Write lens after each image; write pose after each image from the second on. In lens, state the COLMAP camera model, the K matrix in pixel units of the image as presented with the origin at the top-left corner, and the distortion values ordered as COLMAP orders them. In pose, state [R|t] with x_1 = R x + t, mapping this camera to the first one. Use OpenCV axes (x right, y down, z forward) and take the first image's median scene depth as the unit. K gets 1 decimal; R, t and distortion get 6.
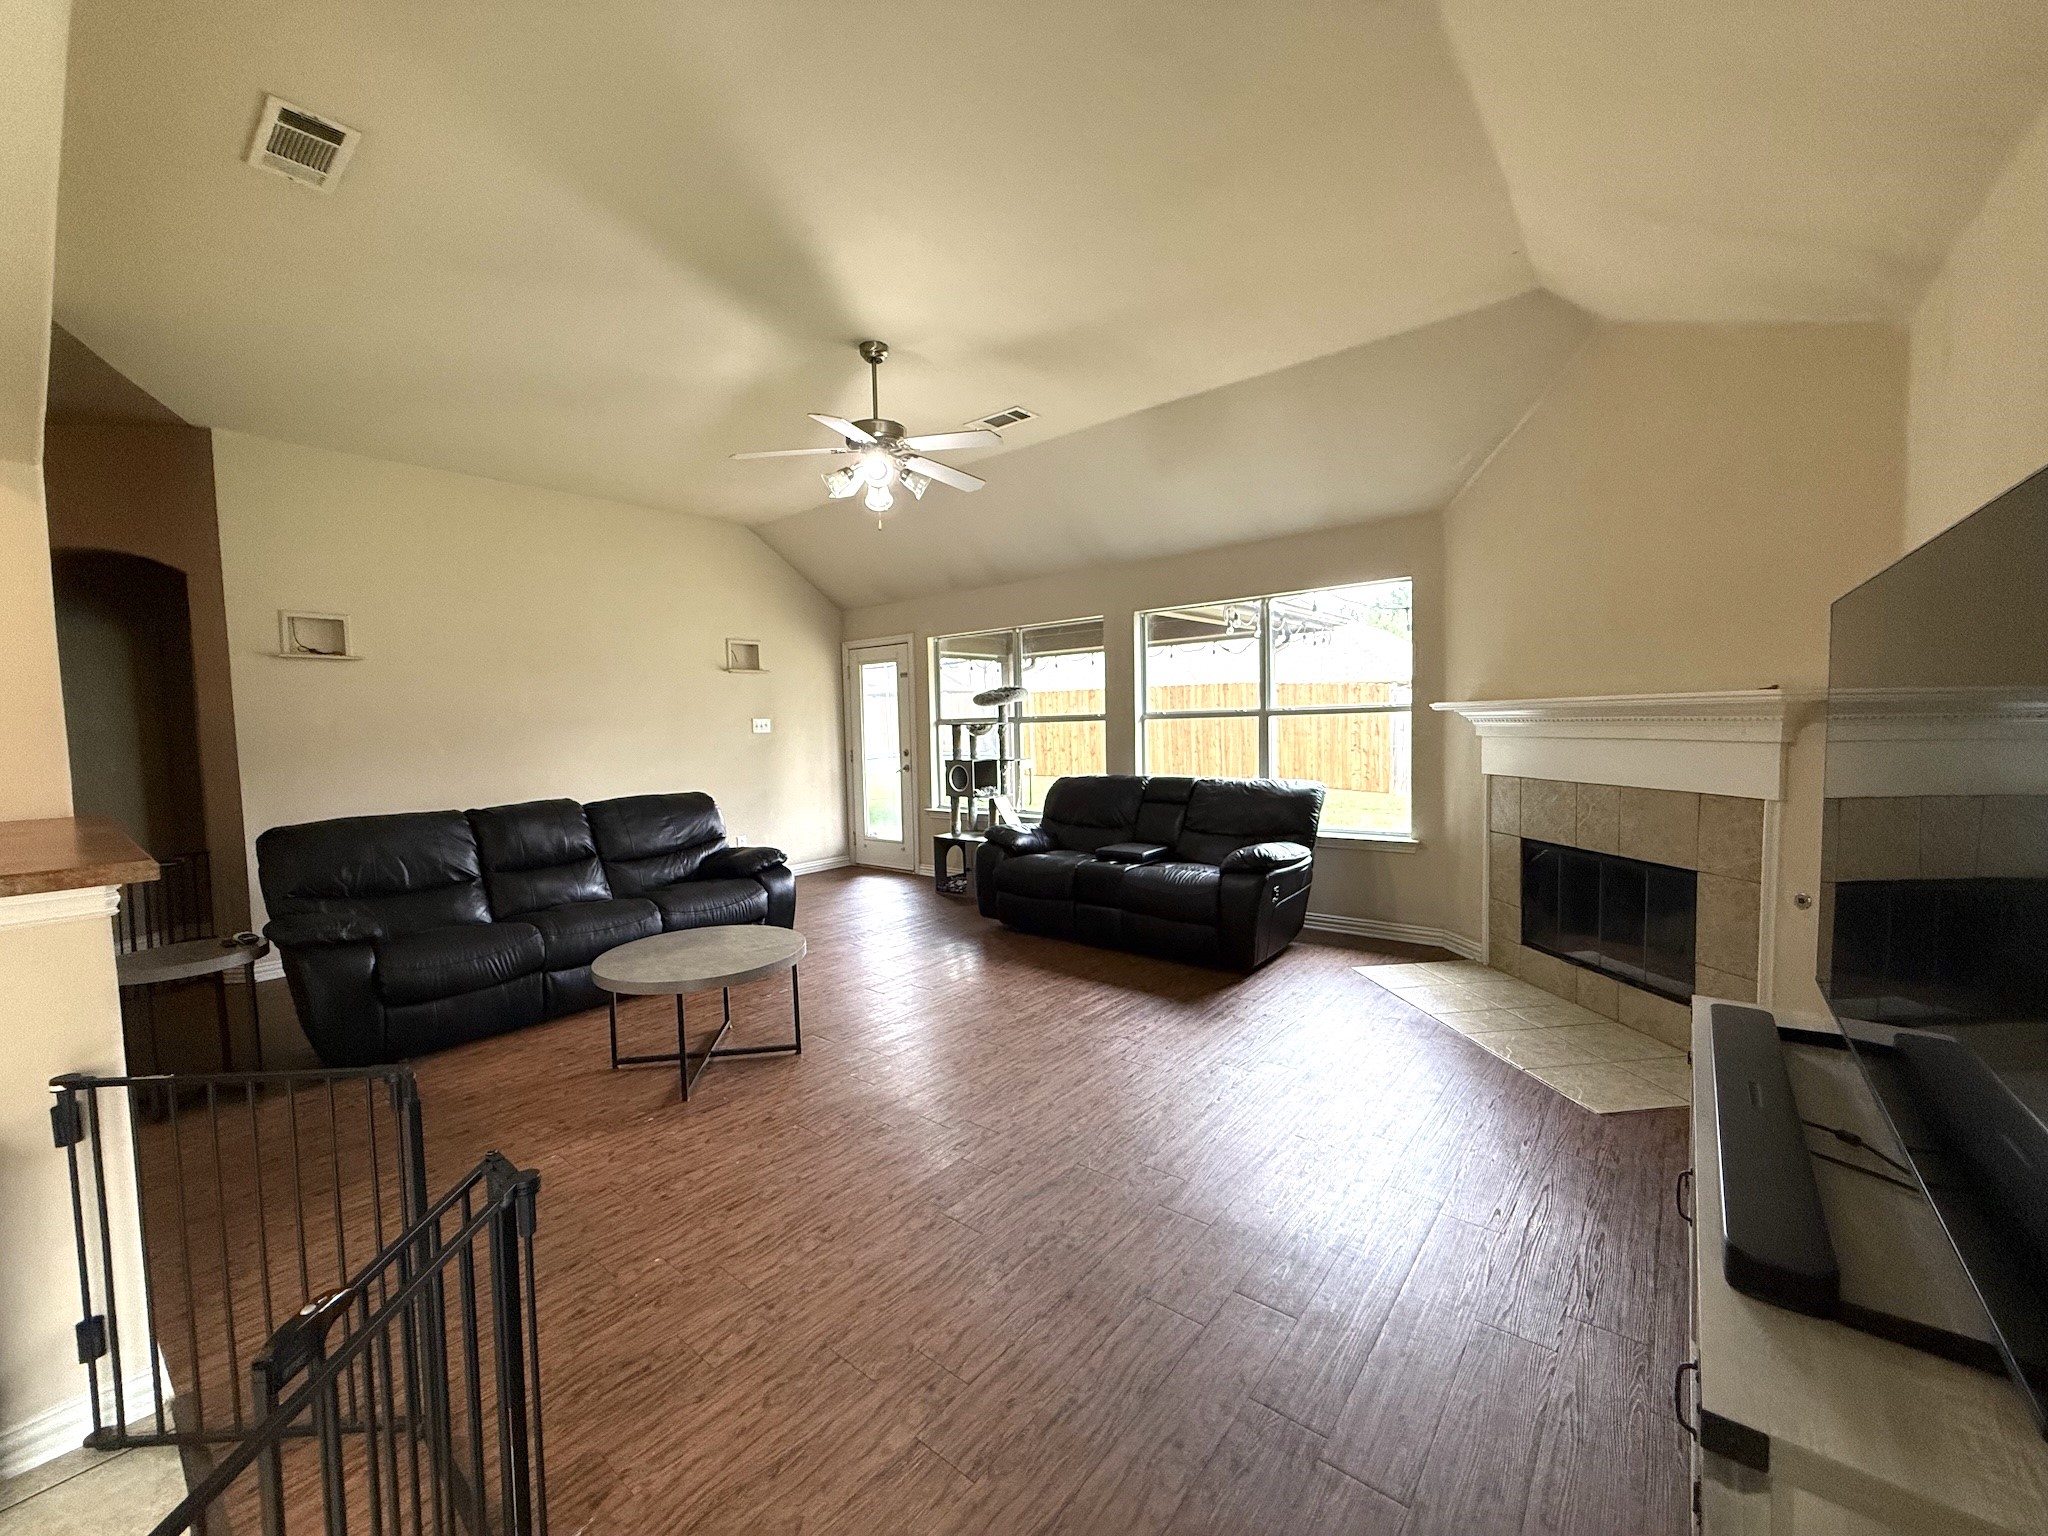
lens RADIAL K [[816.8, 0, 1023.0], [0, 816.8, 765.3], [0, 0, 1]] dist [-0.002061, 0.000838]
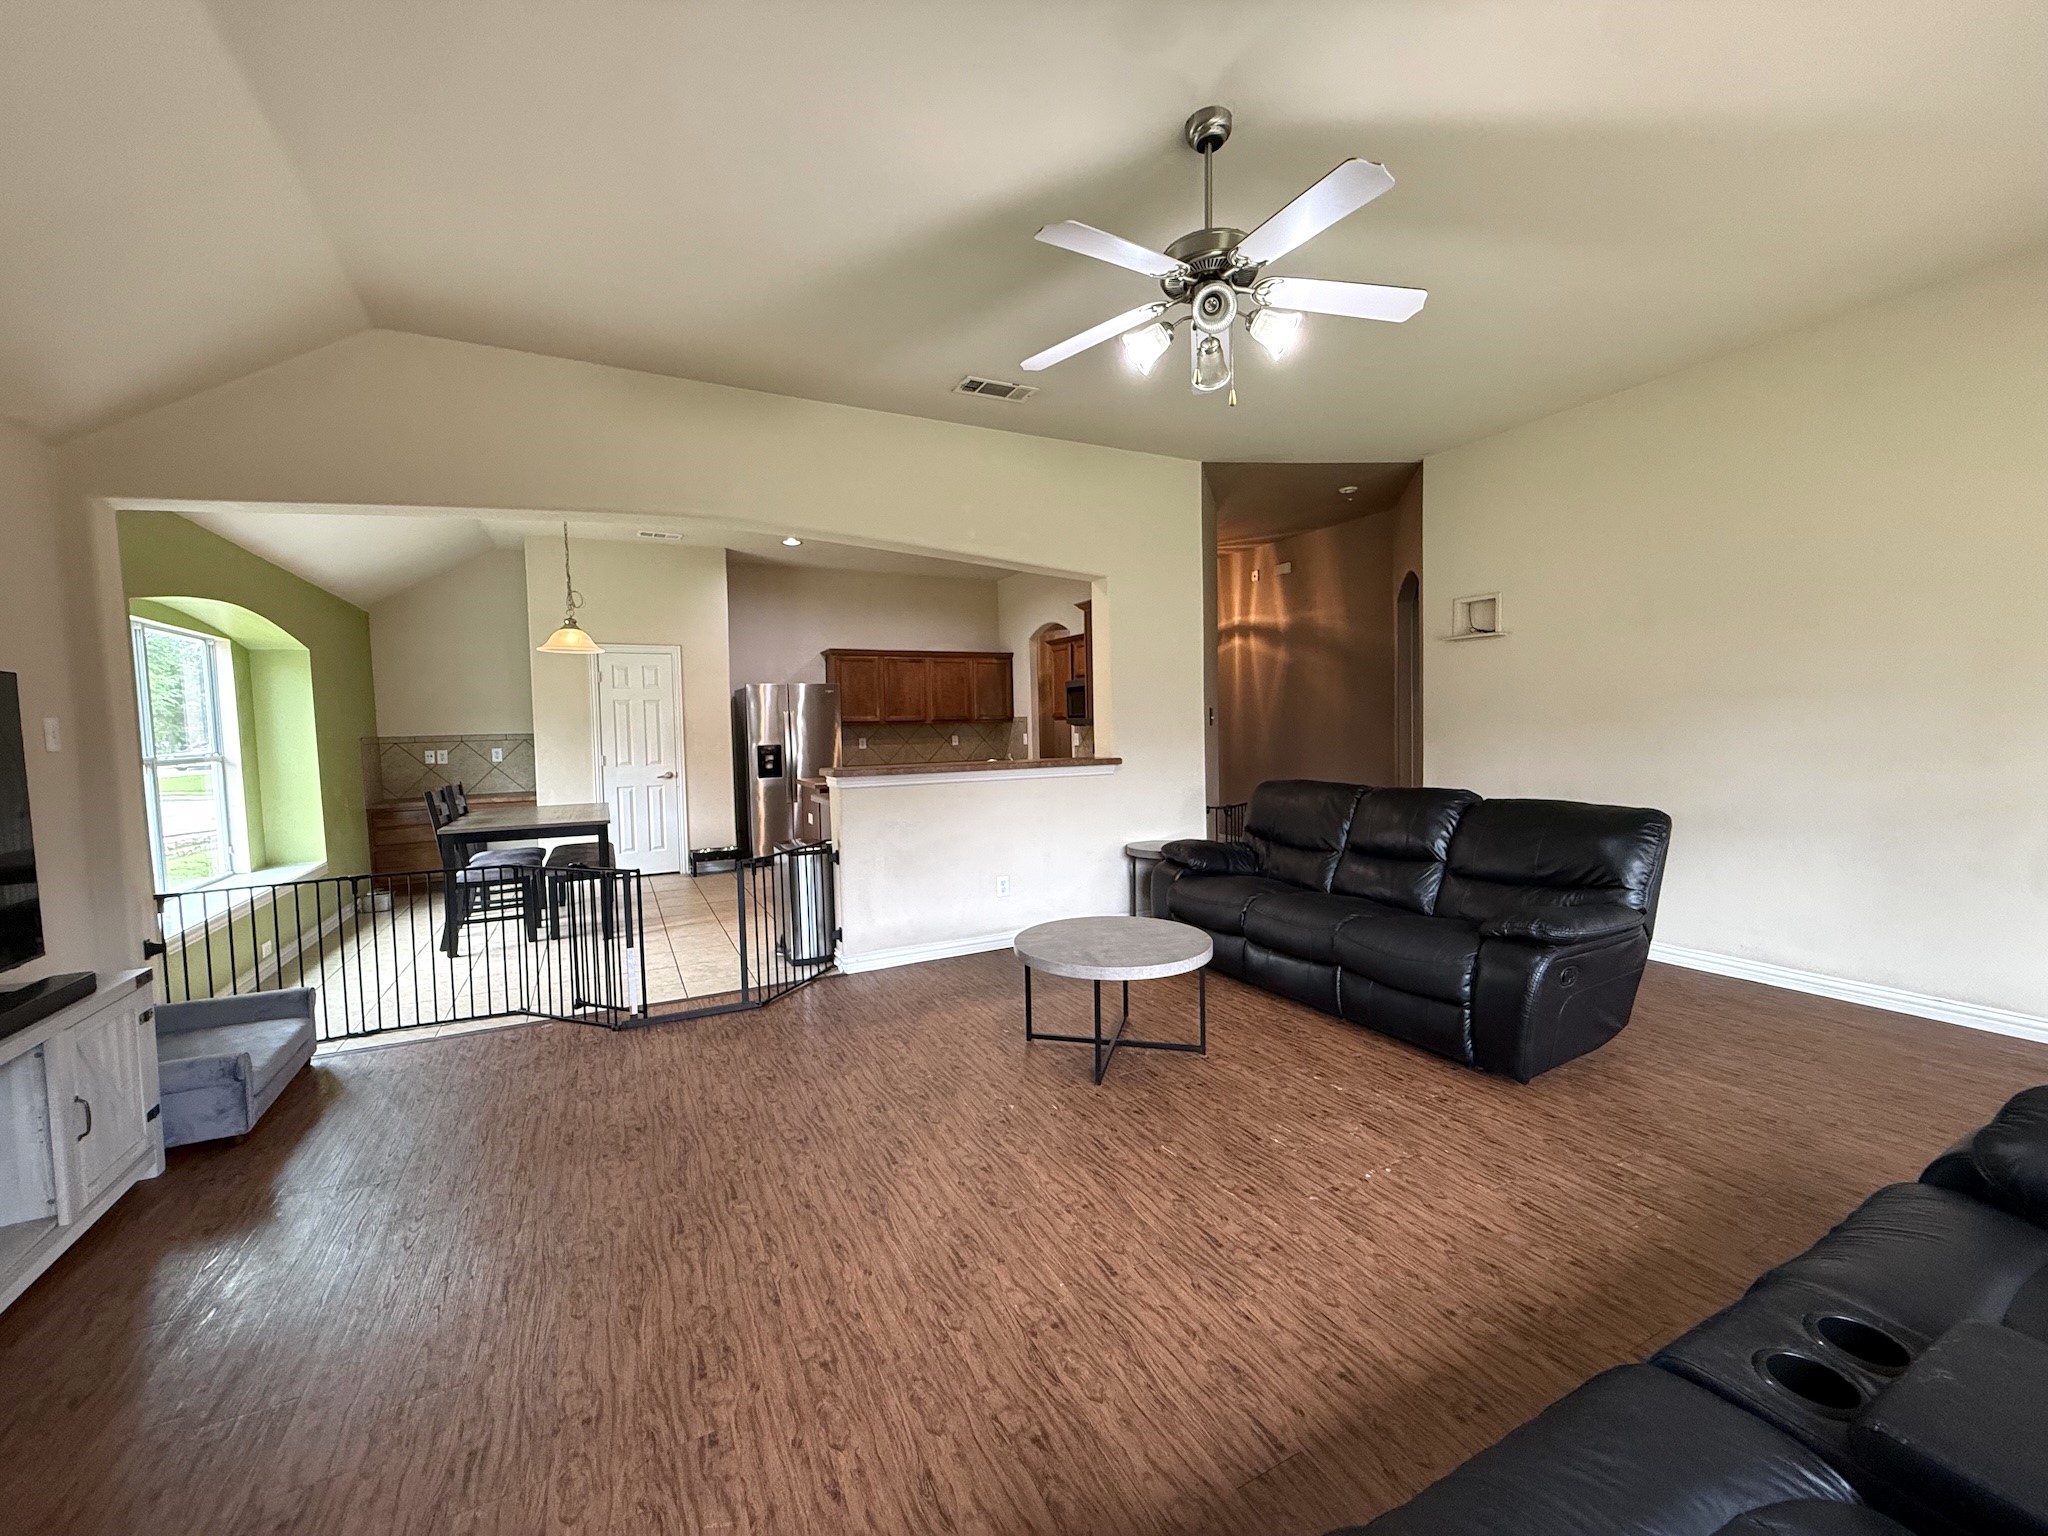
lens RADIAL K [[816.8, 0, 1023.3], [0, 816.8, 765.7], [0, 0, 1]] dist [-0.002061, 0.000838]
pose [[-0.400785, 0.082987, -0.912406, 0.597072], [-0.016083, 0.995098, 0.097572, -0.091402], [0.916031, 0.053780, -0.397486, 1.374506]]
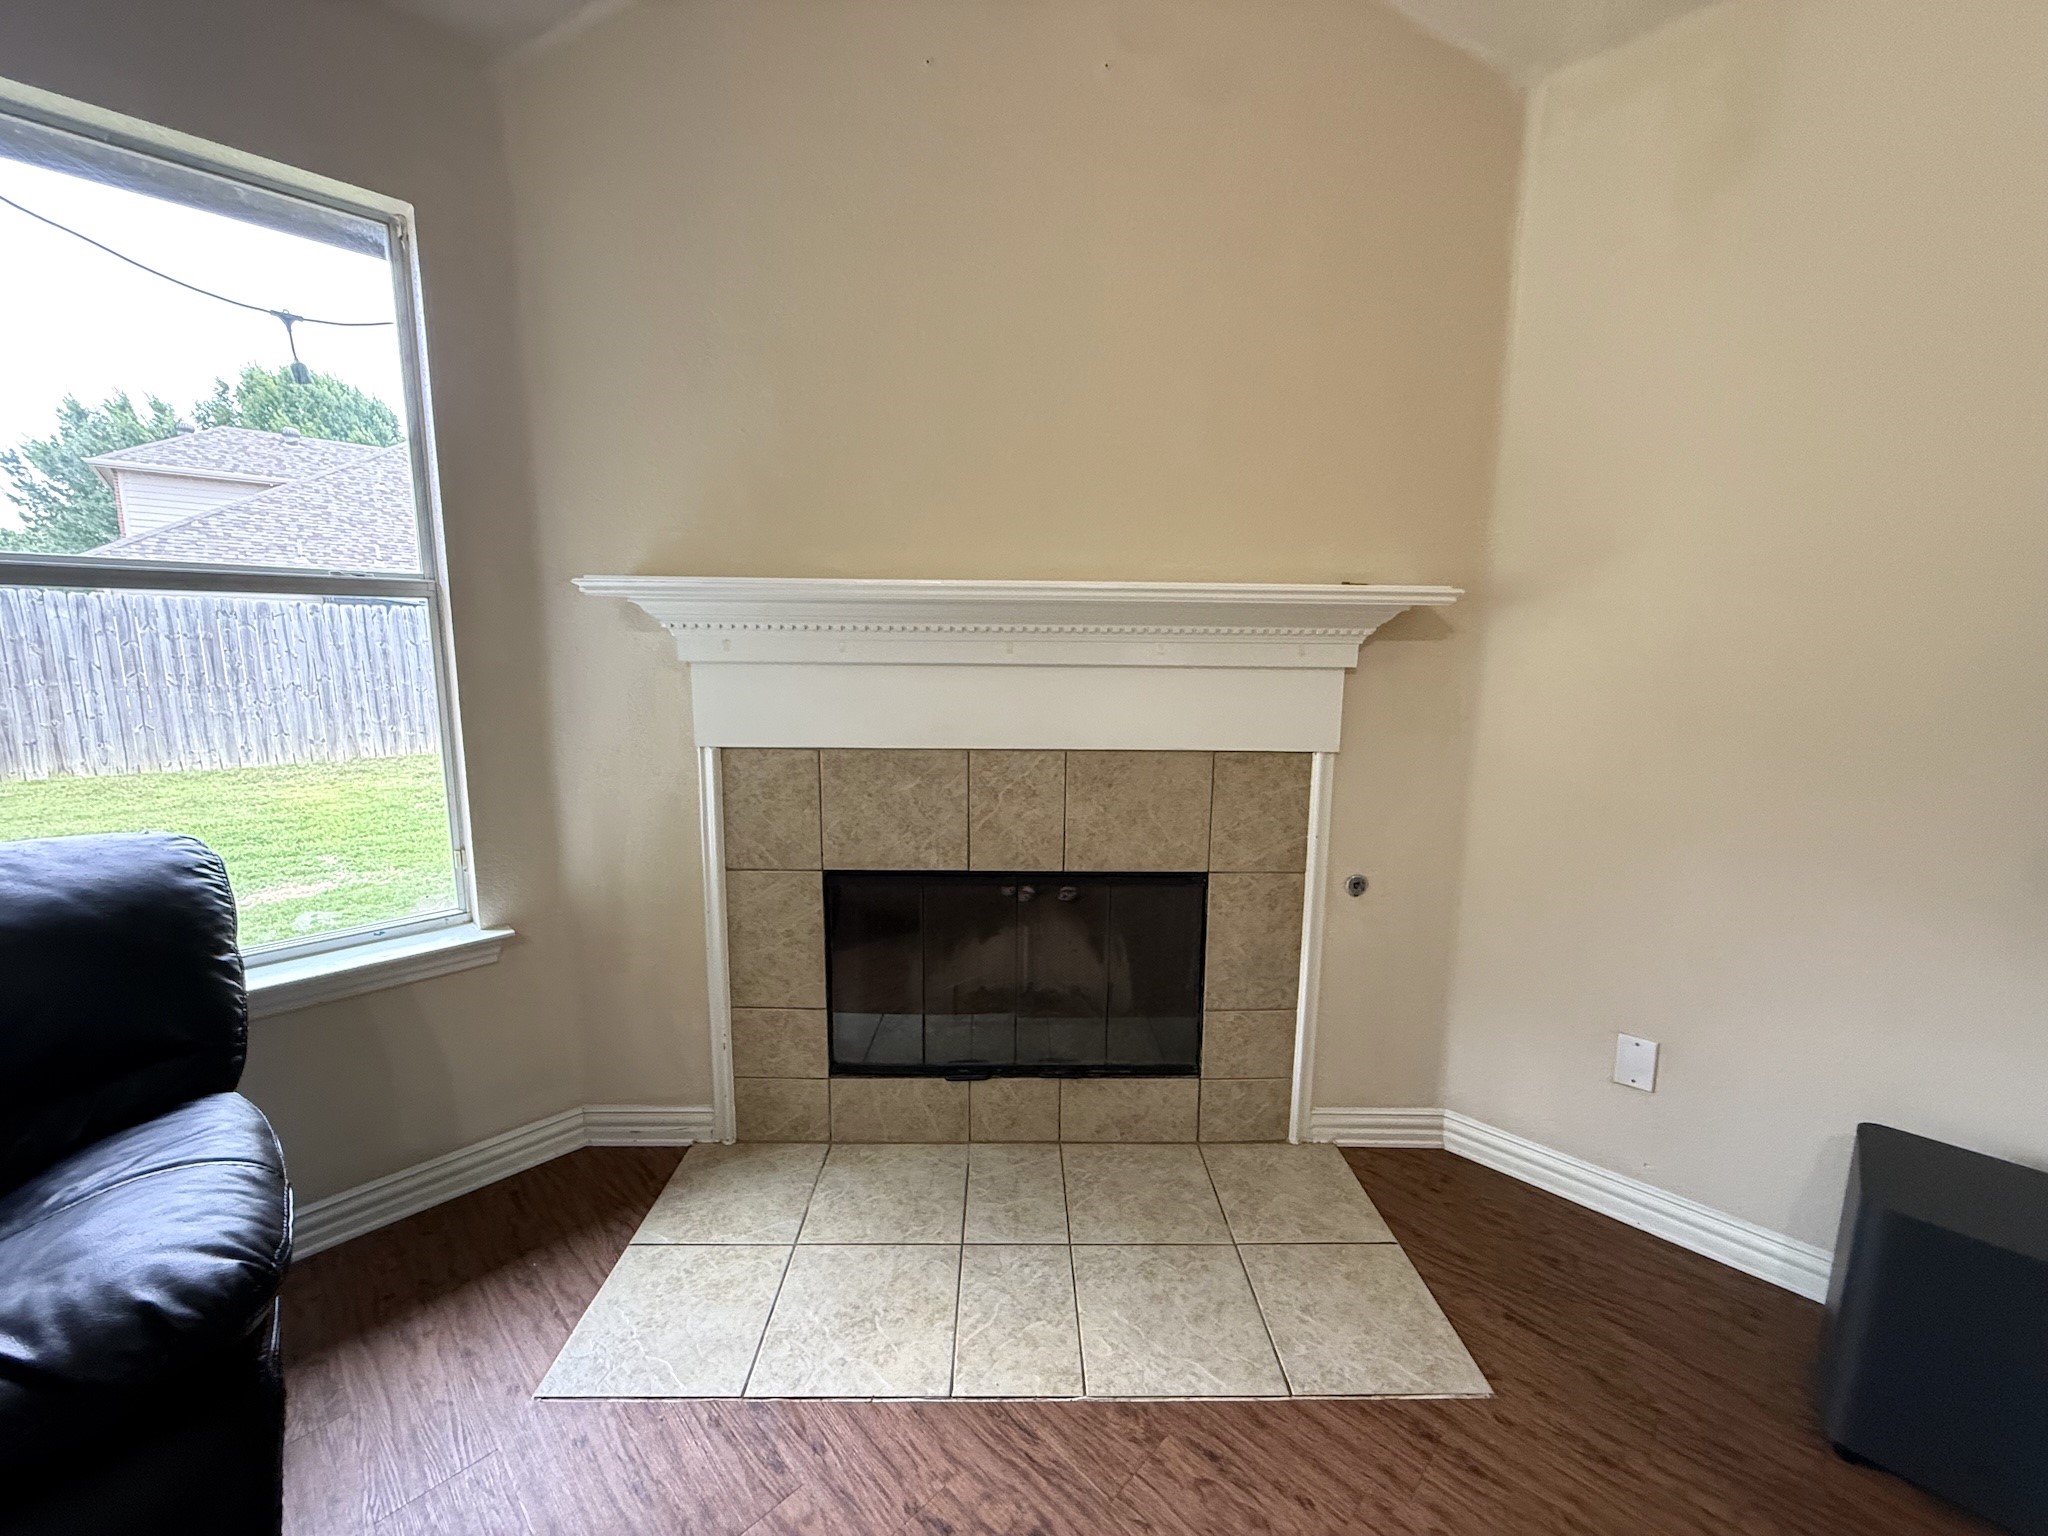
lens RADIAL K [[816.8, 0, 1019.2], [0, 816.8, 769.5], [0, 0, 1]] dist [-0.002061, 0.000838]
pose [[0.091697, -0.127083, 0.987644, 0.187779], [0.041151, 0.991459, 0.123754, -0.034117], [-0.994936, 0.029295, 0.096144, 1.057580]]
